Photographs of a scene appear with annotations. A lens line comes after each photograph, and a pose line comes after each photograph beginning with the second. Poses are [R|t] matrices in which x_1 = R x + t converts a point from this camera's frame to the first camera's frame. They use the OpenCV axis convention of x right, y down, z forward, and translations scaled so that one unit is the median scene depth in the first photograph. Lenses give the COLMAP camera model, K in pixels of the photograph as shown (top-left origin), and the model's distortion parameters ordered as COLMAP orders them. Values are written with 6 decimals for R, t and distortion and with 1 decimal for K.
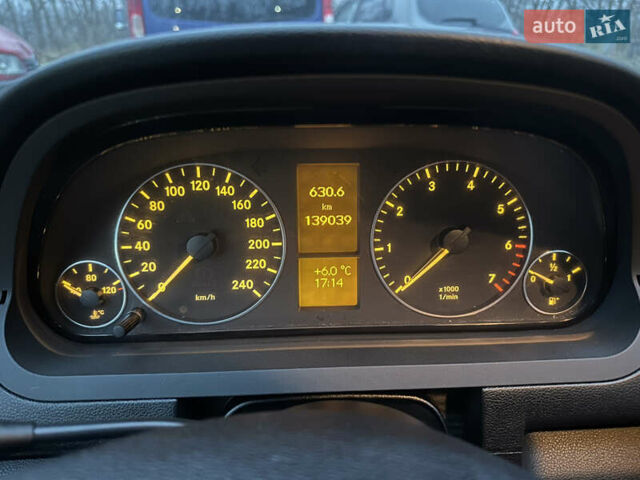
lens RADIAL K [[453.0, 0, 320.0], [0, 453.0, 240.0], [0, 0, 1]] dist [0.019331, -0.022816]
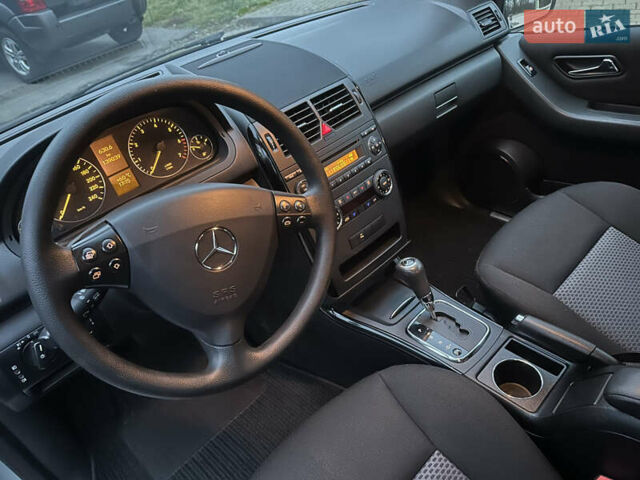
lens RADIAL K [[453.0, 0, 319.6], [0, 453.0, 241.8], [0, 0, 1]] dist [0.019331, -0.022816]
pose [[0.738753, -0.494256, 0.458209, -0.515995], [0.405012, 0.868972, 0.284348, 0.104350], [-0.538711, -0.024483, 0.842135, -1.784316]]
